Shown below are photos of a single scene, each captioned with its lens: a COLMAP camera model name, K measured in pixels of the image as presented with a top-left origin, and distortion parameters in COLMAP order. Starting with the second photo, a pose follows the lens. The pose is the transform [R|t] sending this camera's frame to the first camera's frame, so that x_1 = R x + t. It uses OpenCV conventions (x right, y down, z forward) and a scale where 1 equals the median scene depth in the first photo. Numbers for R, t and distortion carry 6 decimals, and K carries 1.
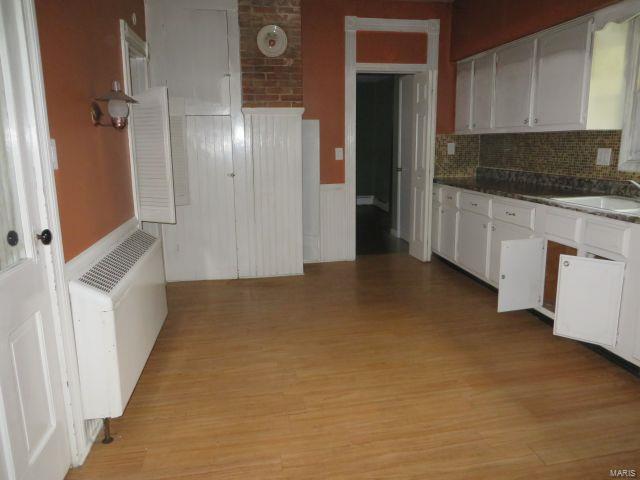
lens RADIAL K [[482.5, 0, 320.0], [0, 482.5, 240.0], [0, 0, 1]] dist [-0.005323, -0.001356]
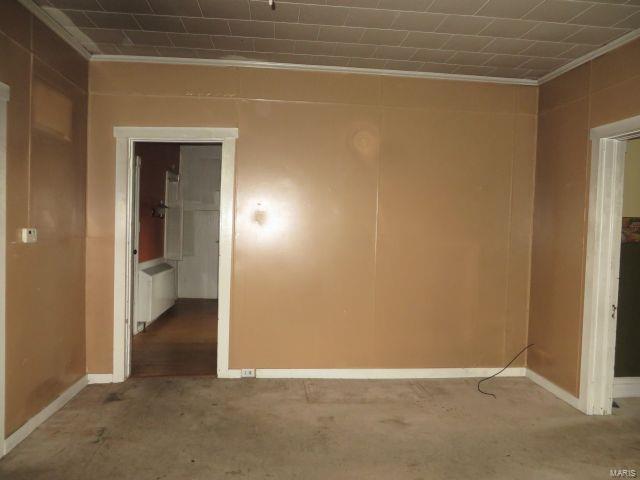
lens RADIAL K [[482.5, 0, 320.0], [0, 482.5, 240.0], [0, 0, 1]] dist [-0.005323, -0.001356]
pose [[0.996848, 0.039741, -0.068665, 0.470494], [-0.050482, 0.985408, -0.162548, 0.197937], [0.061203, 0.165502, 0.984309, -1.129105]]
